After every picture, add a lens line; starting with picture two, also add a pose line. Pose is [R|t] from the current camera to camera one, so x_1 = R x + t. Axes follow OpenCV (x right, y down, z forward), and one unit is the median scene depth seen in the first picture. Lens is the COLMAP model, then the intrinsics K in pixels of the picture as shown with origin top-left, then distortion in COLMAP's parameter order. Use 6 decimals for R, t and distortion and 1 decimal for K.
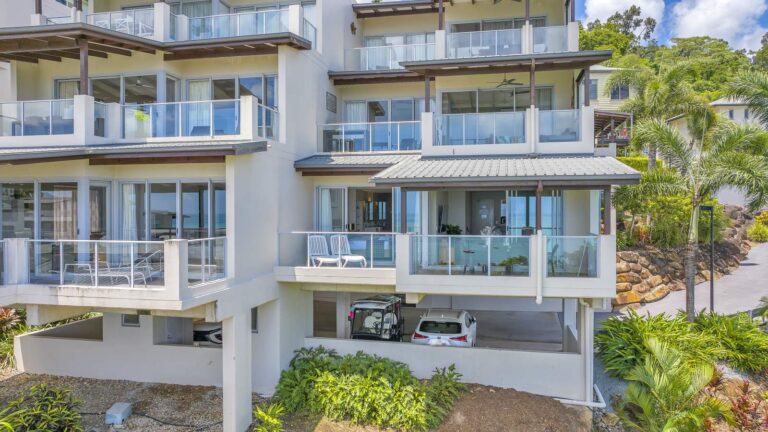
lens RADIAL K [[562.8, 0, 383.8], [0, 562.8, 214.2], [0, 0, 1]] dist [-0.013144, -0.000100]
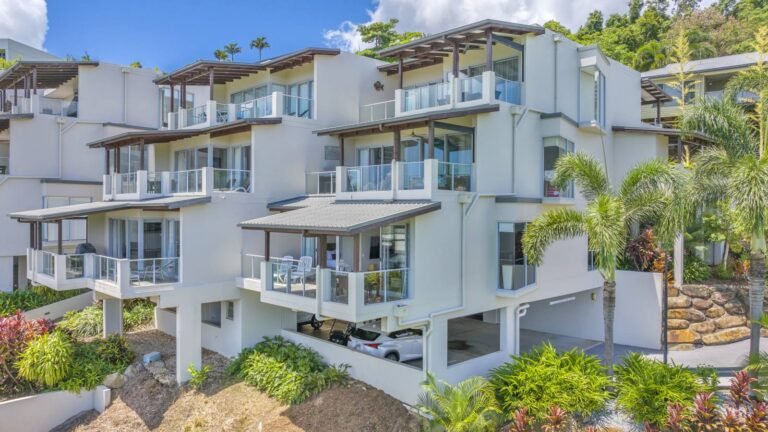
lens RADIAL K [[562.8, 0, 385.5], [0, 562.8, 215.6], [0, 0, 1]] dist [-0.013144, -0.000100]
pose [[0.829331, 0.011876, -0.558632, 0.543484], [-0.008512, 0.999927, 0.008621, -0.048895], [0.558693, -0.002395, 0.829371, -0.008534]]
